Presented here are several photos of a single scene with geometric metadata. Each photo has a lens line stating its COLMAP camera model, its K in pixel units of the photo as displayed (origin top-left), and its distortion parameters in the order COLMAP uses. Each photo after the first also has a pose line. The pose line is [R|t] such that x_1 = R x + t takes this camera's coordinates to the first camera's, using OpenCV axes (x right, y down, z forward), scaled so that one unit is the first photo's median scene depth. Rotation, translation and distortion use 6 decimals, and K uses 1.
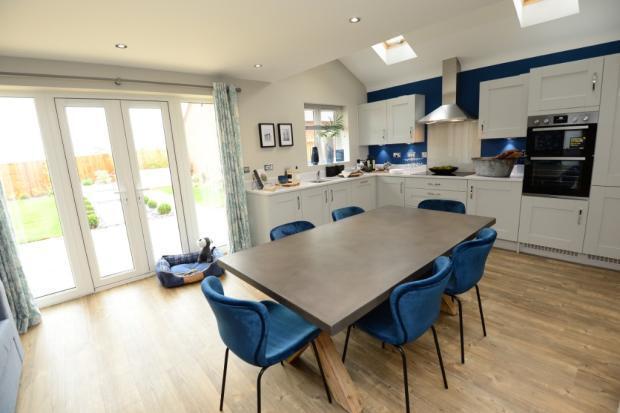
lens RADIAL K [[287.7, 0, 310.4], [0, 287.7, 198.9], [0, 0, 1]] dist [-0.002229, -0.022533]
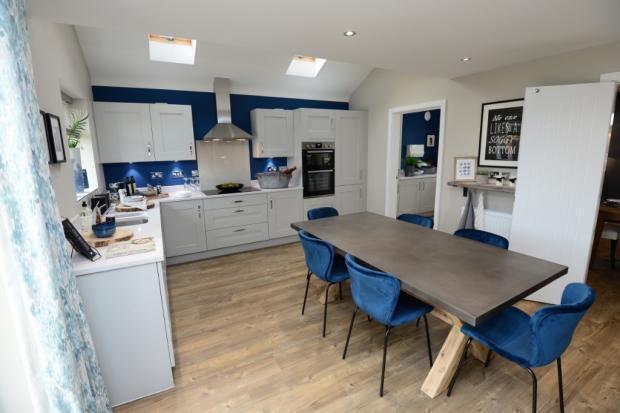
lens RADIAL K [[287.7, 0, 310.4], [0, 287.7, 198.9], [0, 0, 1]] dist [-0.002229, -0.022533]
pose [[0.220081, -0.117909, 0.968329, -0.470298], [0.177239, 0.980979, 0.079166, -0.093718], [-0.959245, 0.154203, 0.236793, 0.515292]]
